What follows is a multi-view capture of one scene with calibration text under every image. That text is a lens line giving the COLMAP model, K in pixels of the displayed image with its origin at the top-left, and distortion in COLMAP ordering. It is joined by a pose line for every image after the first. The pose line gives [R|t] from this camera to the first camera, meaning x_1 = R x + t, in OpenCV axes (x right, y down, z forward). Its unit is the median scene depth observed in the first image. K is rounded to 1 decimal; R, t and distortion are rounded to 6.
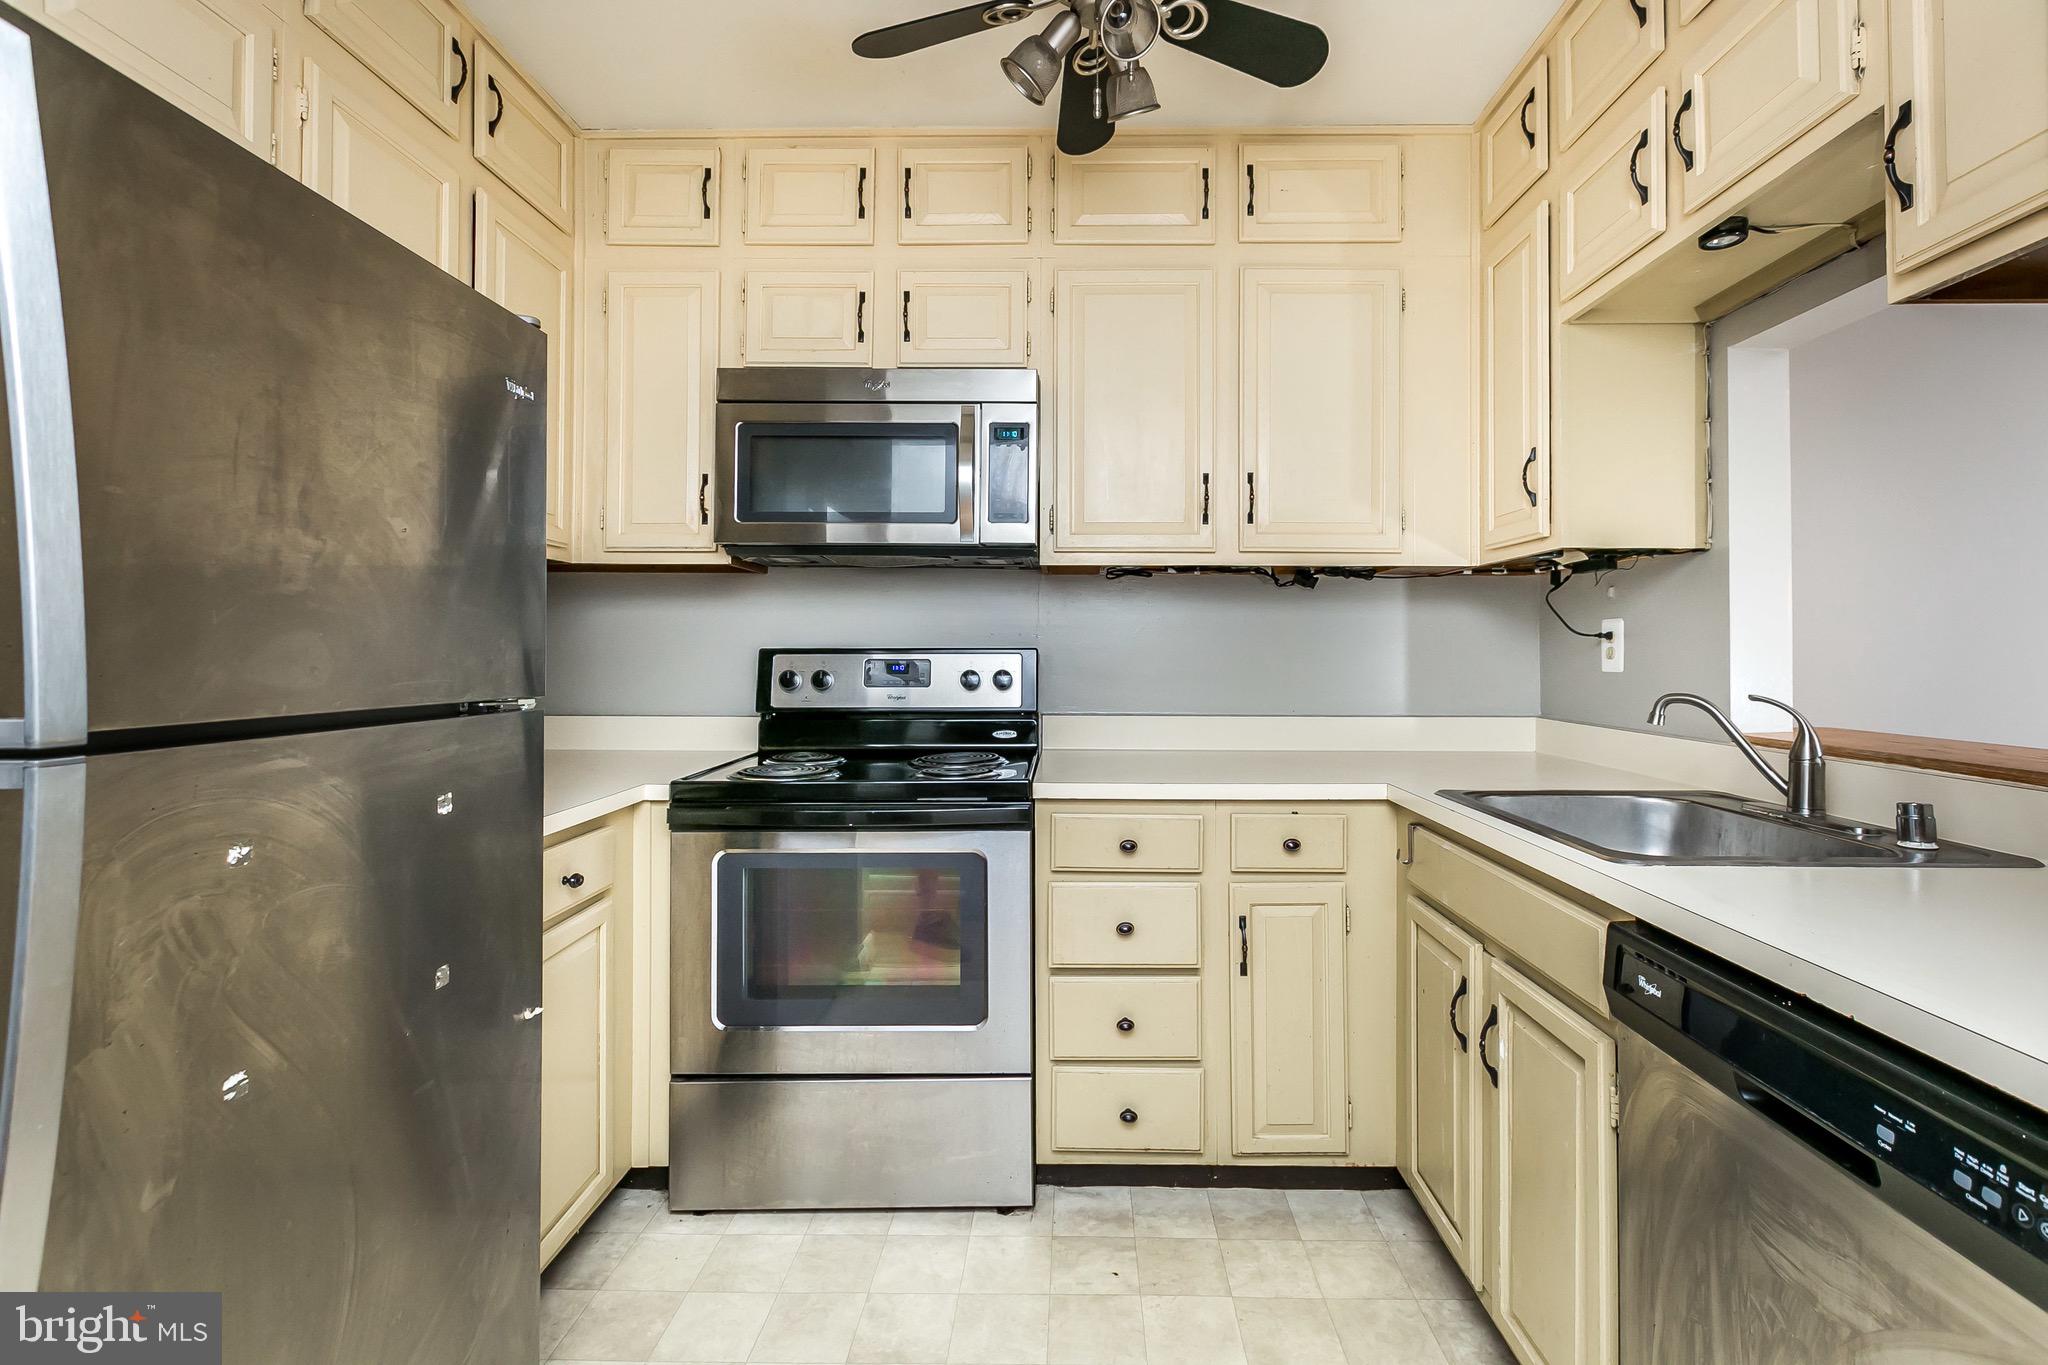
lens RADIAL K [[919.0, 0, 1052.6], [0, 919.0, 642.4], [0, 0, 1]] dist [0.003231, -0.000023]
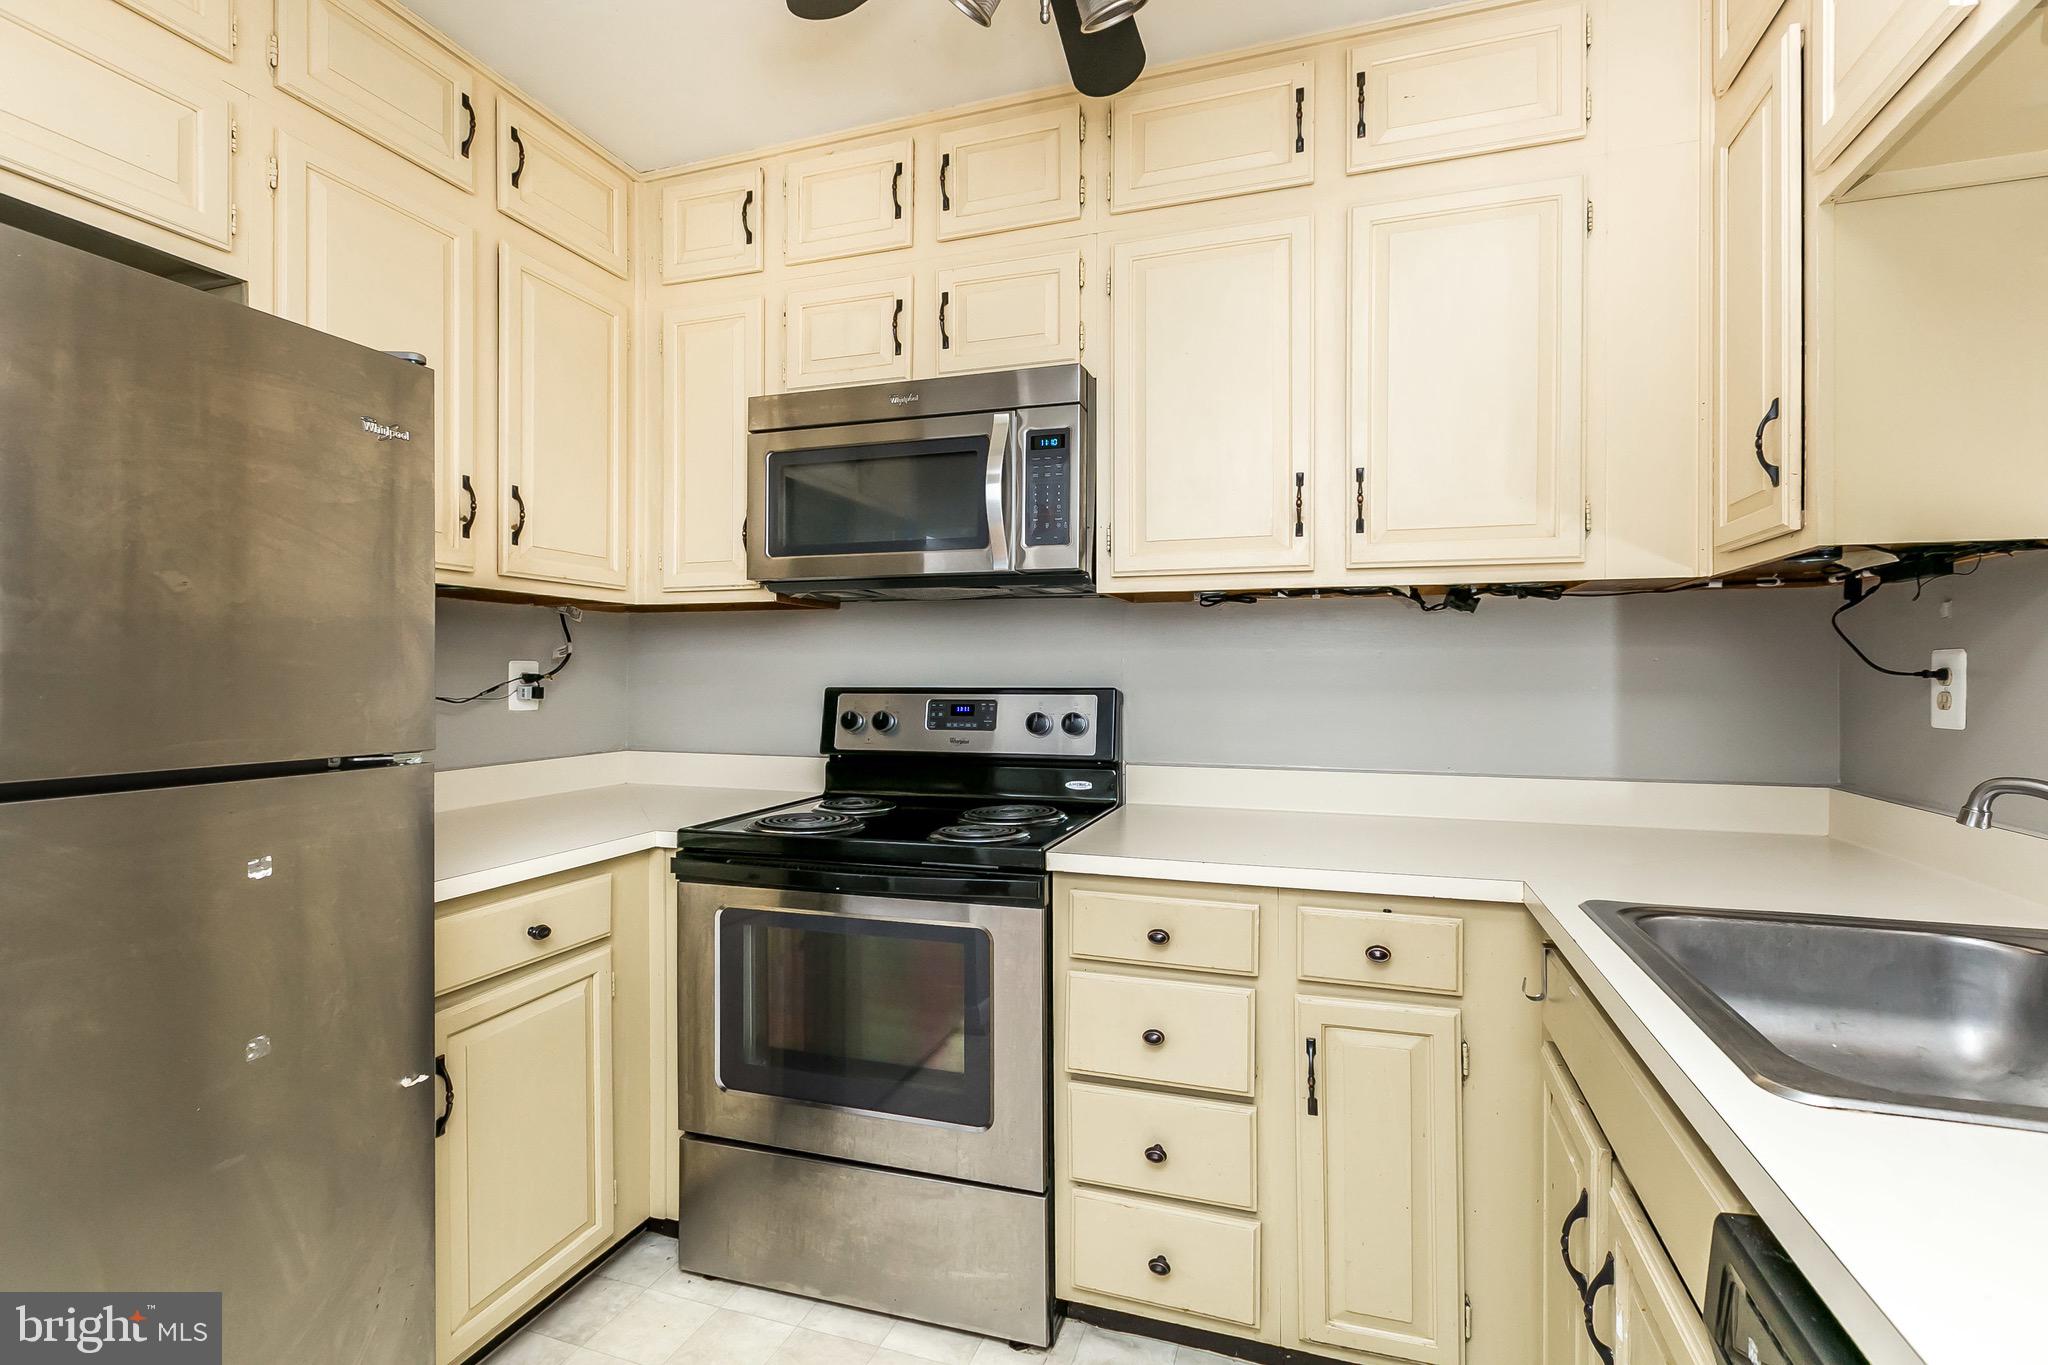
lens RADIAL K [[919.0, 0, 997.4], [0, 919.0, 681.4], [0, 0, 1]] dist [0.003231, -0.000023]
pose [[0.949080, 0.001621, -0.315030, 0.197847], [0.002833, 0.999902, 0.013682, -0.015820], [0.315021, -0.013878, 0.948983, 0.180341]]
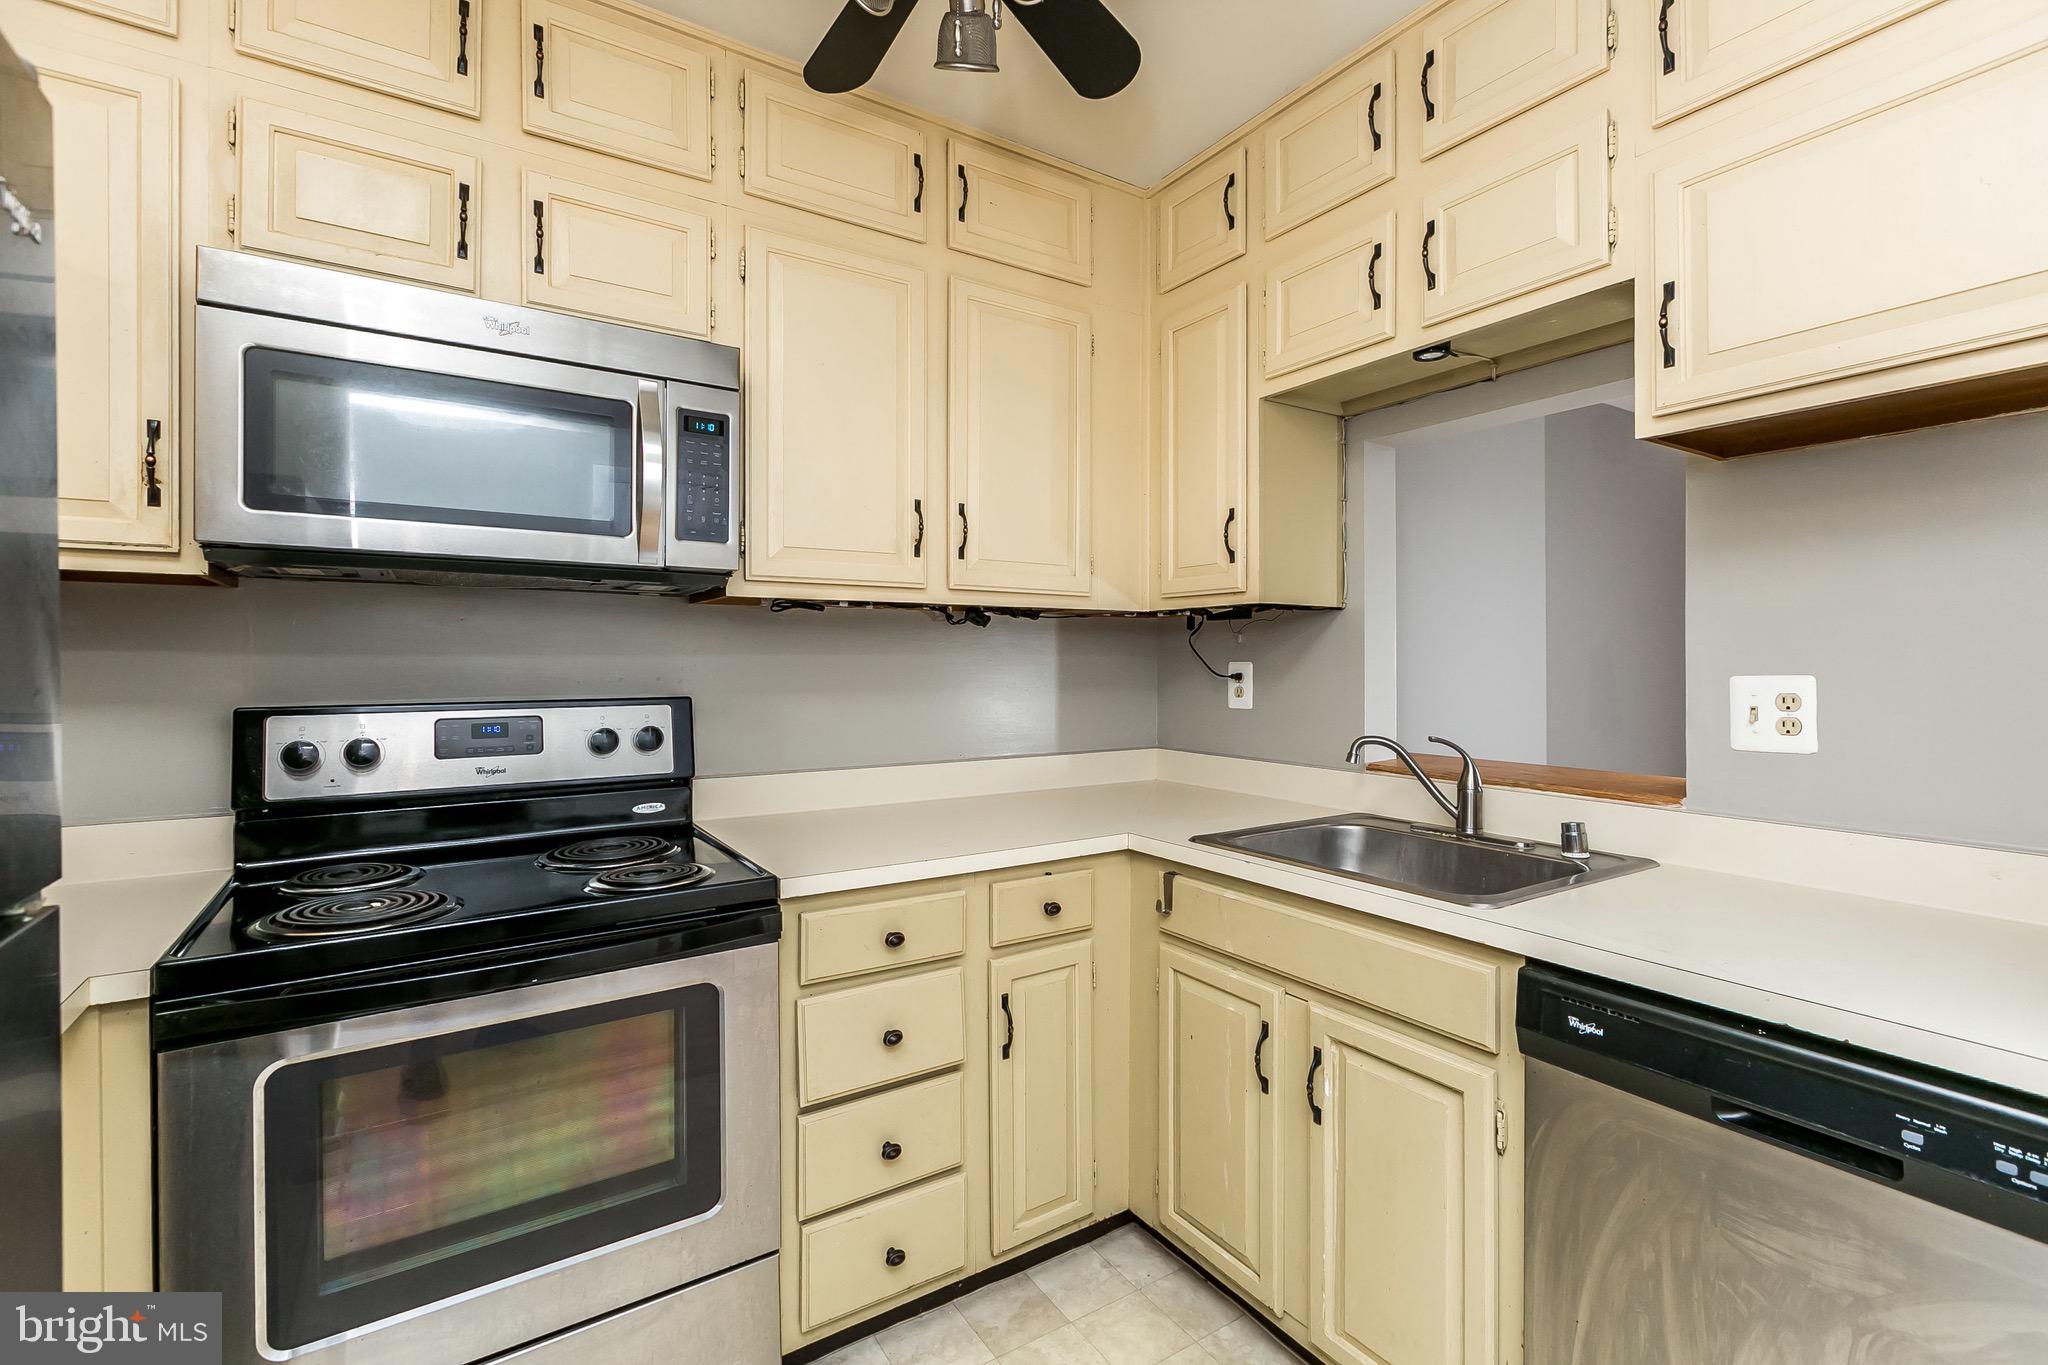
lens RADIAL K [[919.0, 0, 1050.9], [0, 919.0, 672.4], [0, 0, 1]] dist [0.003231, -0.000023]
pose [[0.834241, -0.007515, 0.551348, -0.254708], [-0.001434, 0.999874, 0.015798, -0.036519], [-0.551397, -0.013970, 0.834126, 0.215431]]
